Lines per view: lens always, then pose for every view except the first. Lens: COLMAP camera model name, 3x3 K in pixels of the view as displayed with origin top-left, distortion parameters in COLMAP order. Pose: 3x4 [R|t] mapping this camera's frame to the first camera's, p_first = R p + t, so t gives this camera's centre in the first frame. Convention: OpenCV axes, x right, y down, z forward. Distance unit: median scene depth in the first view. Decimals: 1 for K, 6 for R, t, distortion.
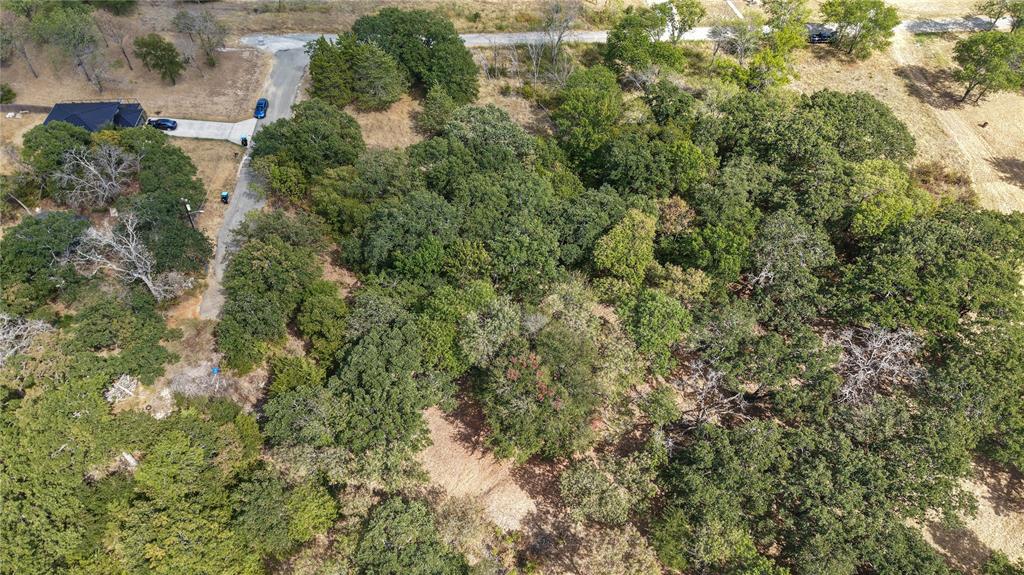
lens RADIAL K [[680.0, 0, 512.0], [0, 680.0, 287.5], [0, 0, 1]] dist [0.044301, -0.052434]
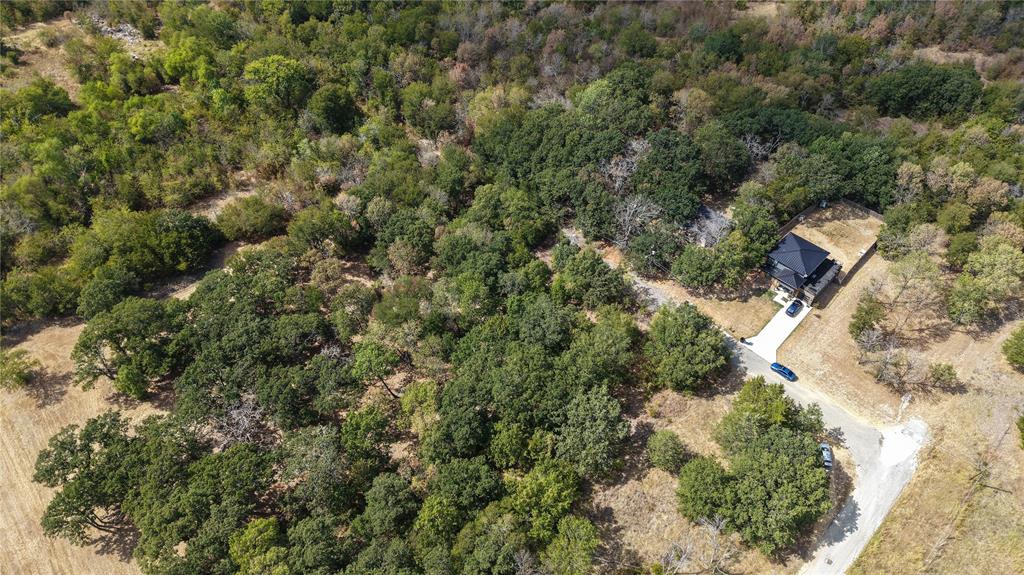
lens RADIAL K [[686.3, 0, 512.0], [0, 686.3, 287.5], [0, 0, 1]] dist [0.006162, -0.001287]
pose [[-0.749806, 0.485121, -0.449943, 0.472990], [-0.500321, 0.029296, 0.865344, -1.178913], [0.432978, 0.873956, 0.220750, 0.507917]]
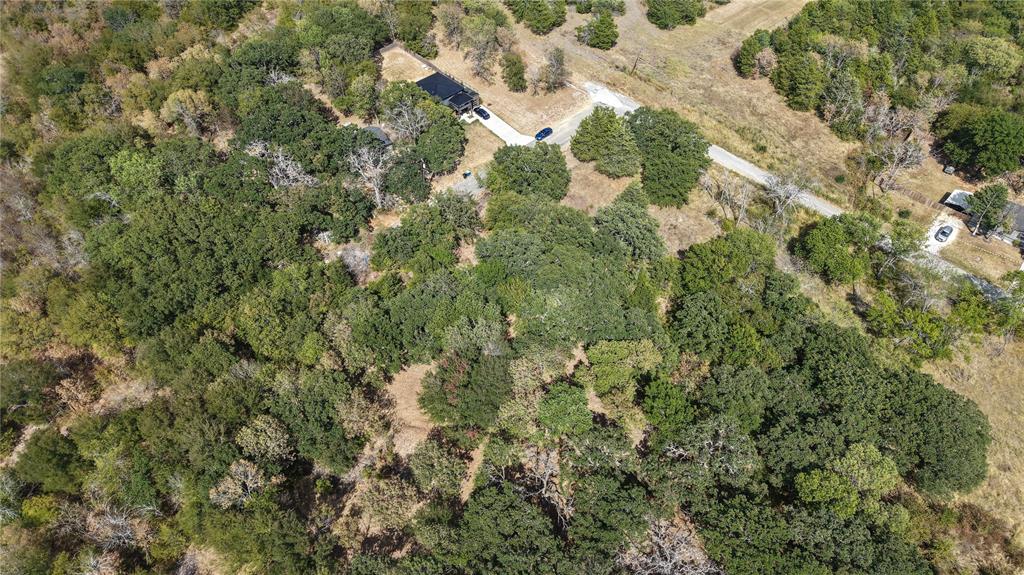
lens RADIAL K [[686.3, 0, 512.0], [0, 686.3, 287.5], [0, 0, 1]] dist [0.028878, -0.028173]
pose [[0.650219, 0.554347, -0.519533, 0.537302], [-0.569803, 0.808133, 0.149152, -0.211087], [0.502534, 0.199050, 0.841332, -0.126786]]
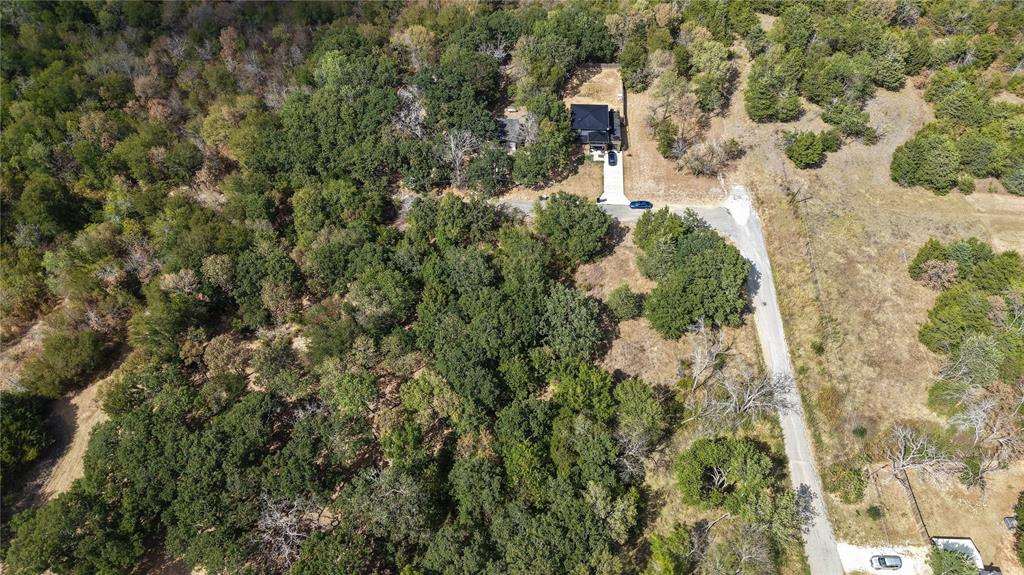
lens RADIAL K [[680.0, 0, 512.0], [0, 680.0, 287.5], [0, 0, 1]] dist [0.044301, -0.052434]
pose [[-0.123779, 0.761518, -0.636215, 0.747633], [-0.744086, 0.352956, 0.567237, -0.900724], [0.656517, 0.543611, 0.522946, 0.253384]]
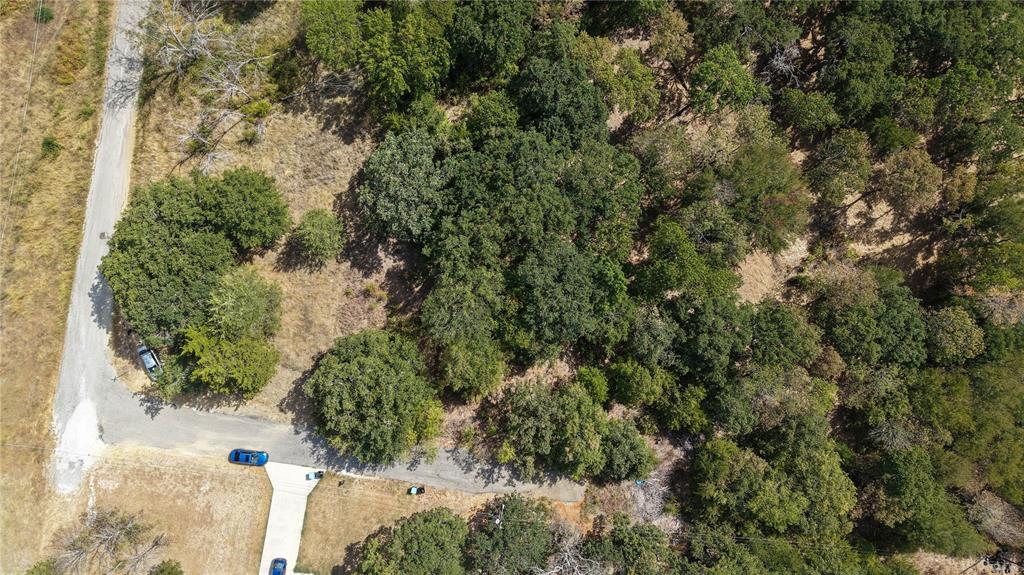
lens RADIAL K [[686.3, 0, 512.0], [0, 686.3, 287.5], [0, 0, 1]] dist [0.028878, -0.028173]
pose [[0.196337, -0.980530, 0.003648, -0.141855], [0.730868, 0.148824, 0.666096, -0.684723], [-0.653670, -0.128113, 0.745857, 0.289726]]
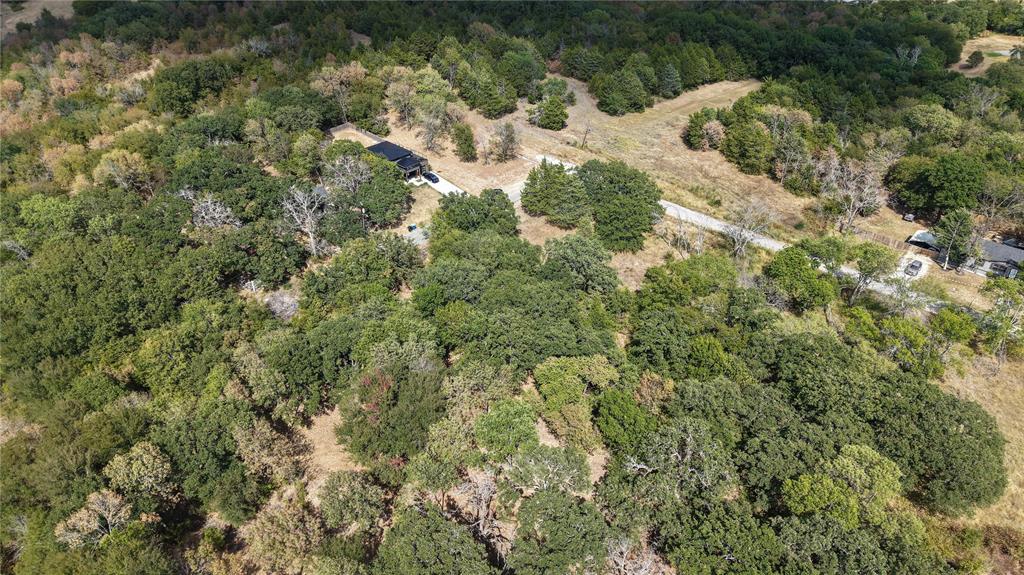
lens RADIAL K [[686.3, 0, 512.0], [0, 686.3, 287.5], [0, 0, 1]] dist [0.028878, -0.028173]
pose [[0.677560, 0.399946, -0.617216, 0.626484], [-0.550328, 0.832436, -0.064728, -0.053279], [0.487905, 0.383528, 0.784127, 0.063322]]
